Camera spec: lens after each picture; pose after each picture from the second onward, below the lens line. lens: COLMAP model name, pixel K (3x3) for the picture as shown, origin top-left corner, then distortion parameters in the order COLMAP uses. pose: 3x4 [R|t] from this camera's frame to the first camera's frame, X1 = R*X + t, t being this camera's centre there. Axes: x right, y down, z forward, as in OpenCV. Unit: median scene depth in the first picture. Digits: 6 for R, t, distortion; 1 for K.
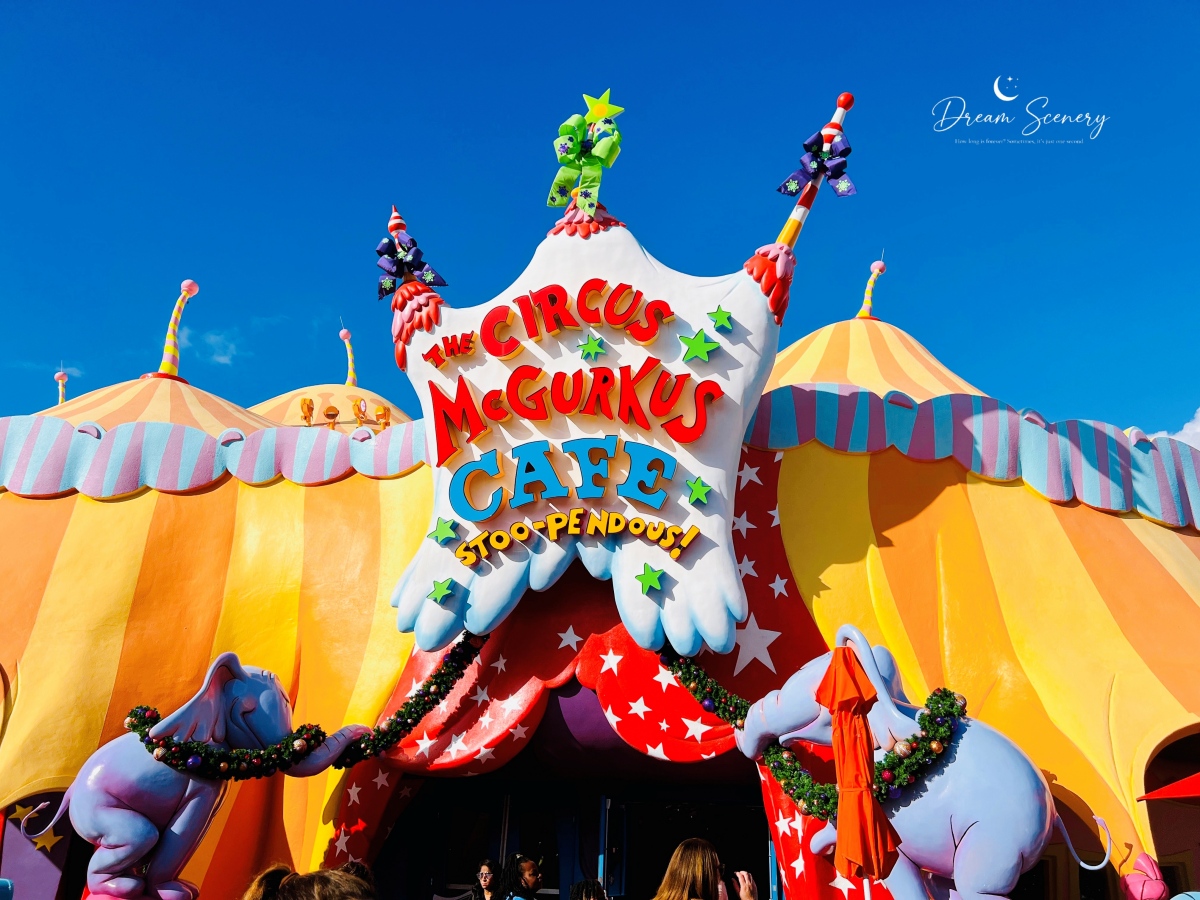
lens RADIAL K [[873.6, 0, 602.1], [0, 873.6, 459.4], [0, 0, 1]] dist [0.048197, -0.055270]
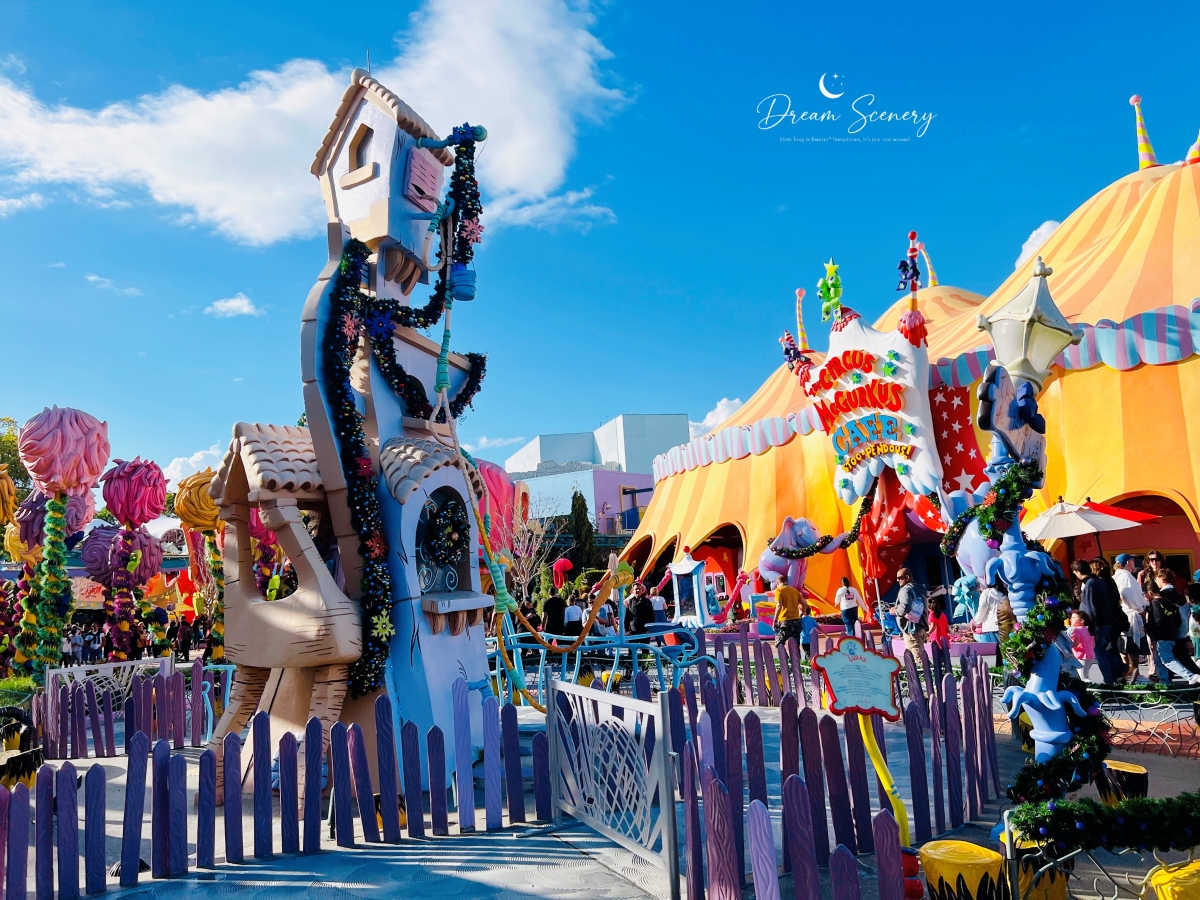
lens RADIAL K [[873.6, 0, 600.2], [0, 873.6, 448.9], [0, 0, 1]] dist [0.048197, -0.055270]
pose [[0.552775, -0.188038, -0.811838, 1.499289], [0.395490, 0.916702, 0.056960, -0.361161], [0.733504, -0.352560, 0.581097, -0.951767]]
